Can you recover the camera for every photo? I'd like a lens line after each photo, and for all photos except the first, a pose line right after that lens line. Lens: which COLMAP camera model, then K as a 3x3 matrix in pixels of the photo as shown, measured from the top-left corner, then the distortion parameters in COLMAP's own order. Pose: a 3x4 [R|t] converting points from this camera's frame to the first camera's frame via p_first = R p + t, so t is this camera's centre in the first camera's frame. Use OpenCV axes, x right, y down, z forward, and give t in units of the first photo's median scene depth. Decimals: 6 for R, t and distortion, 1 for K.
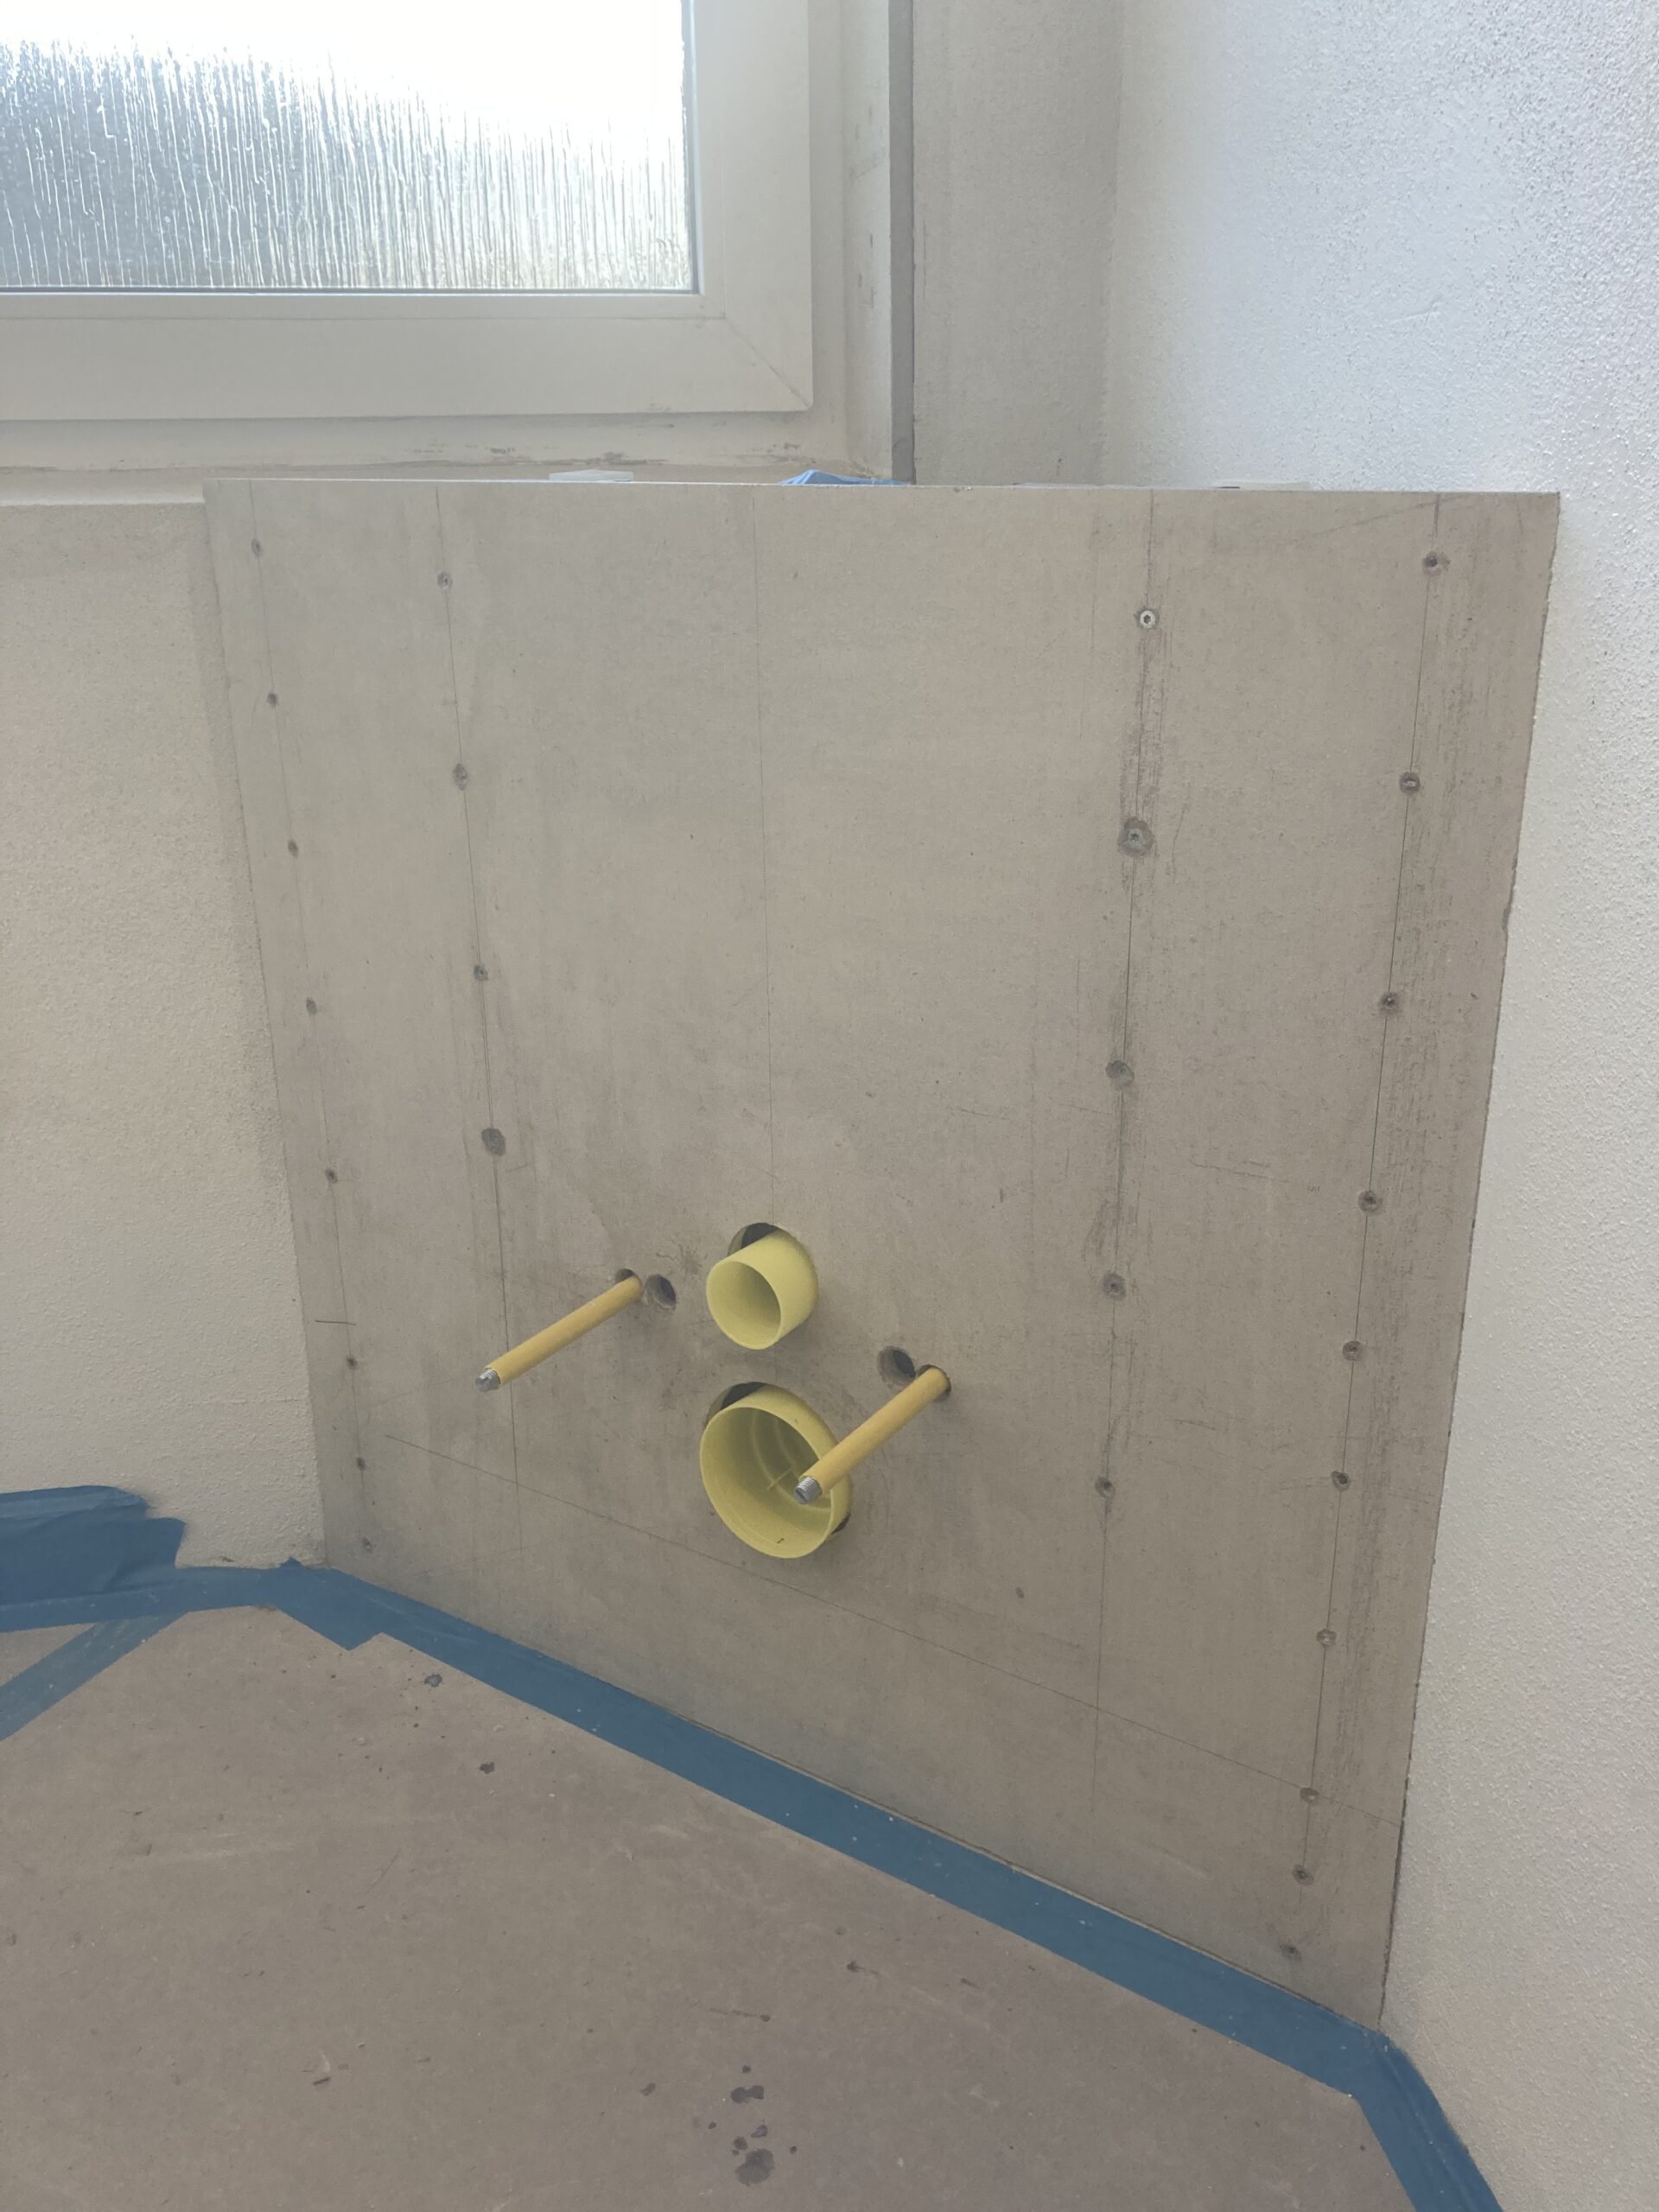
lens RADIAL K [[1870.0, 0, 830.7], [0, 1870.0, 1097.9], [0, 0, 1]] dist [0.012115, 0.018597]
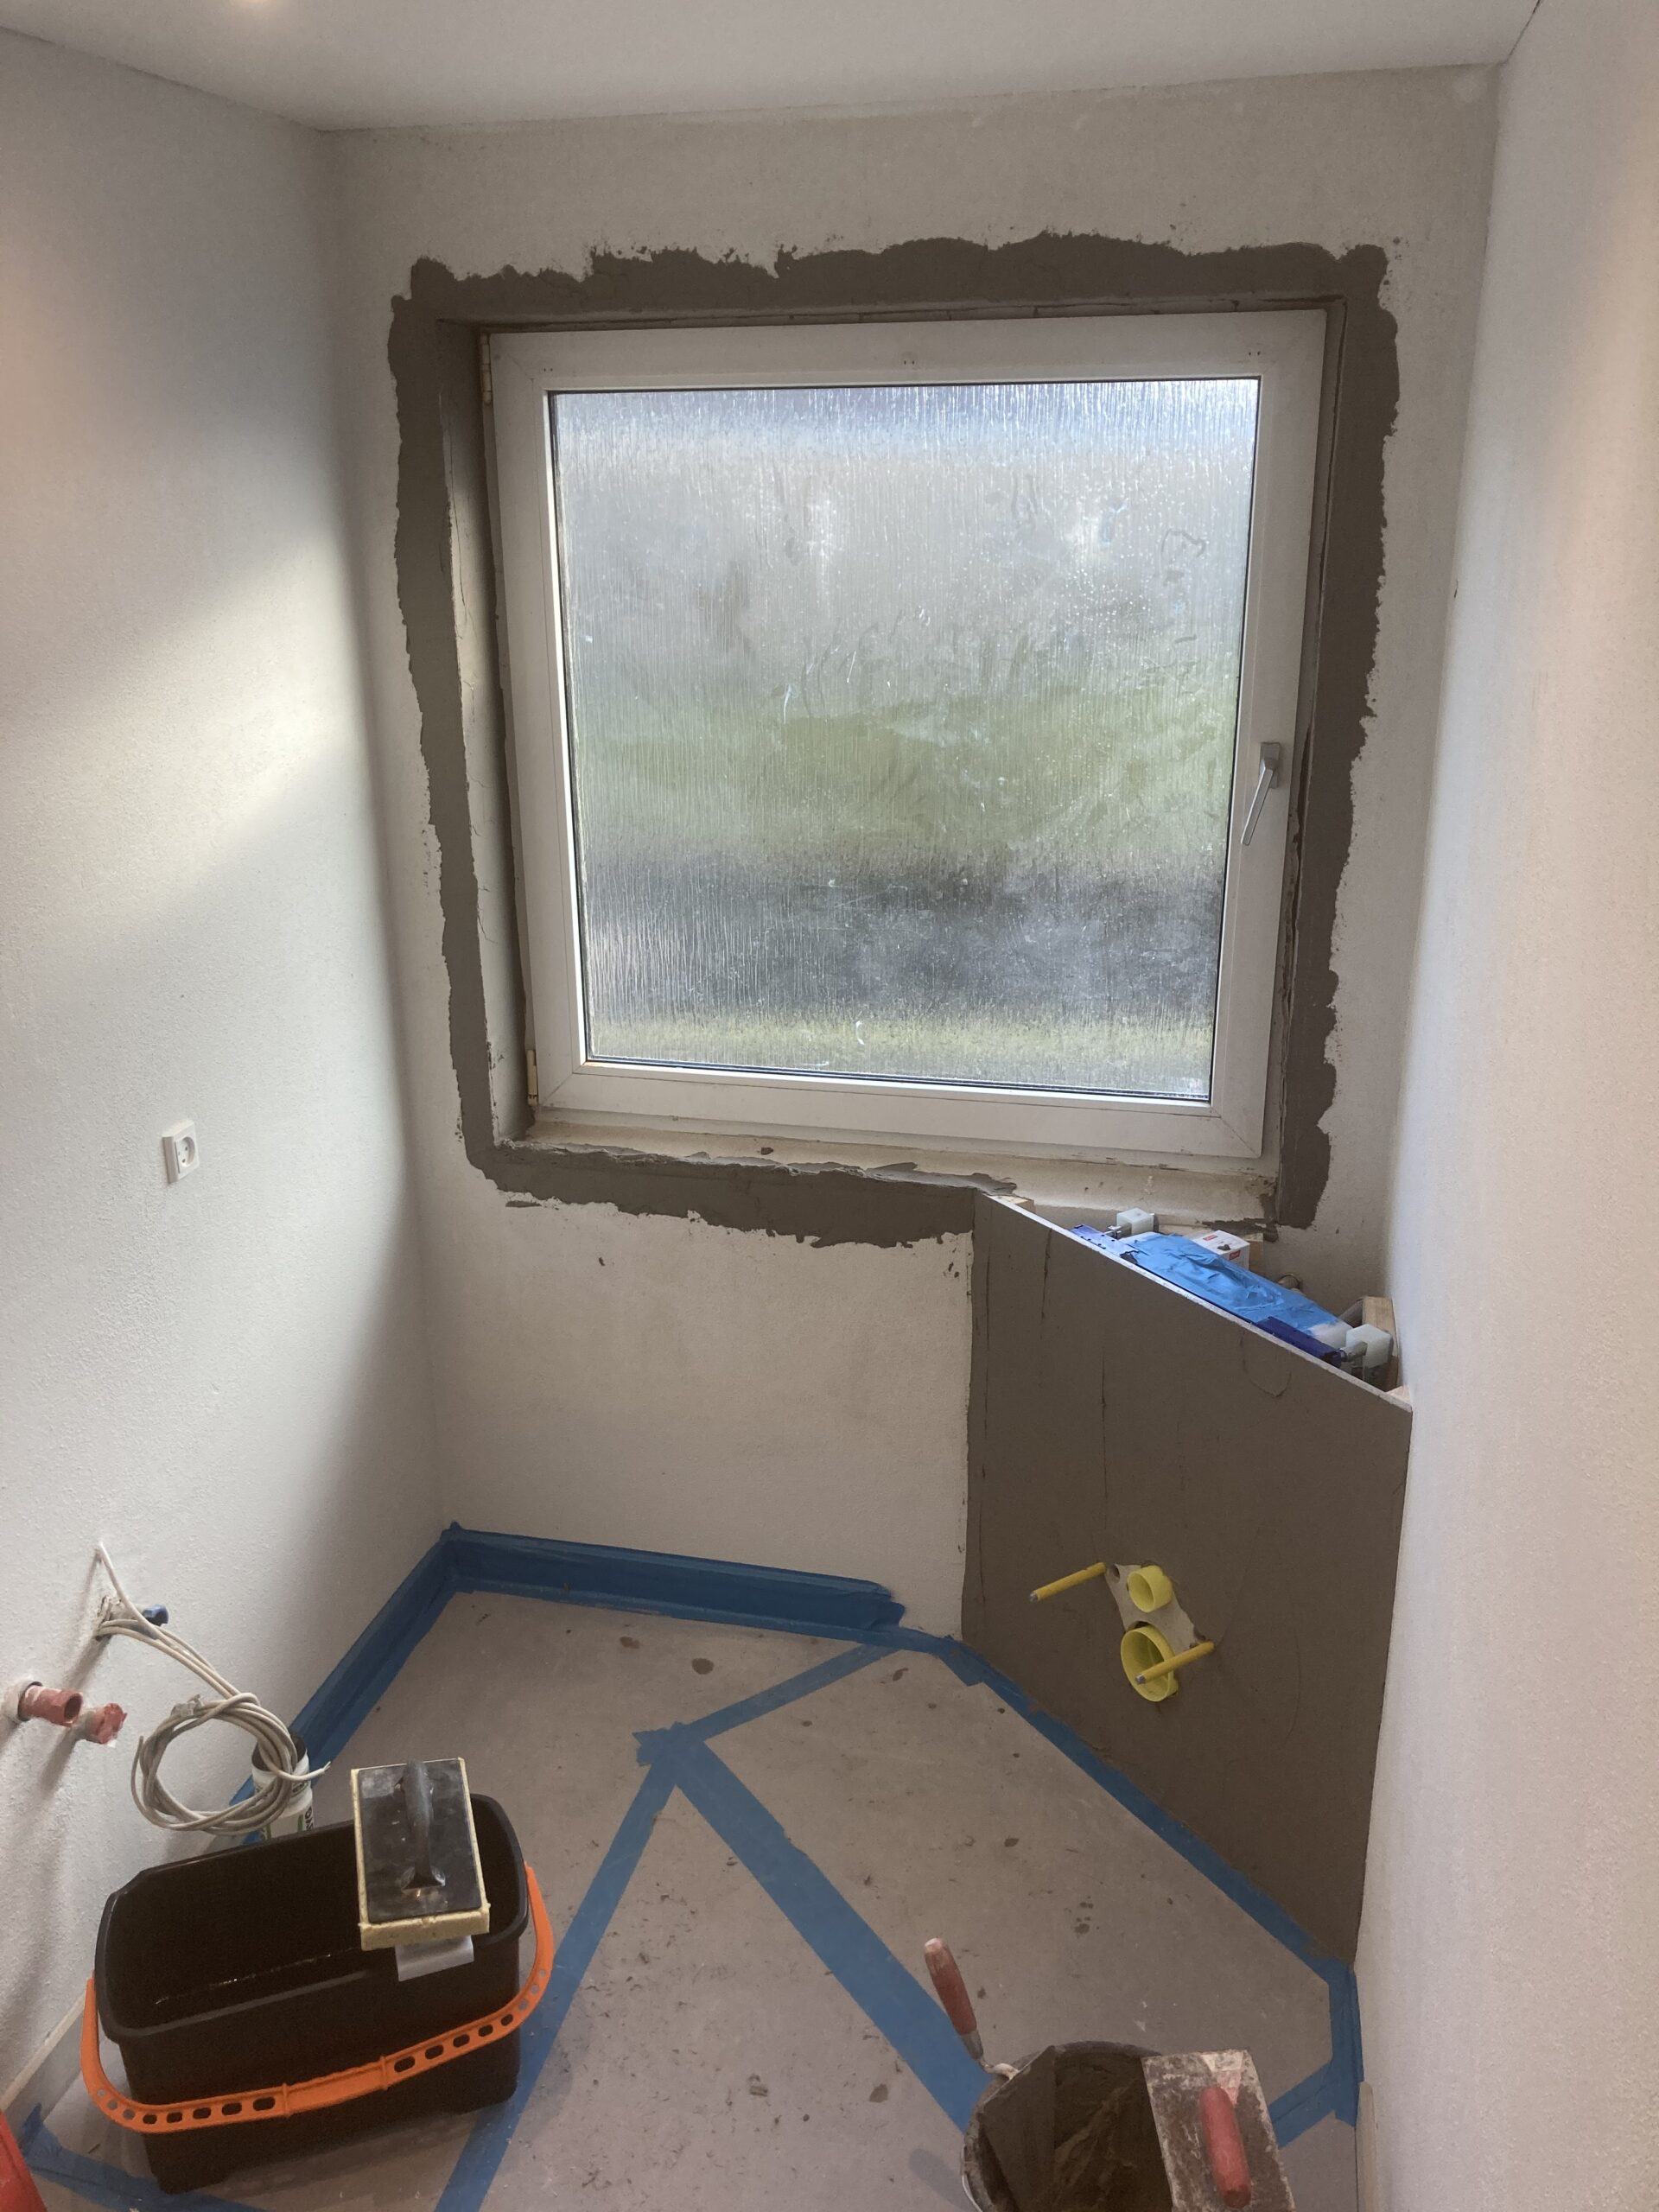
lens RADIAL K [[1870.0, 0, 840.8], [0, 1870.0, 1097.1], [0, 0, 1]] dist [0.012115, 0.018597]
pose [[0.918566, 0.146253, -0.367214, 0.315937], [-0.156179, 0.987725, 0.002715, -0.376188], [0.363103, 0.054857, 0.930133, -1.150004]]
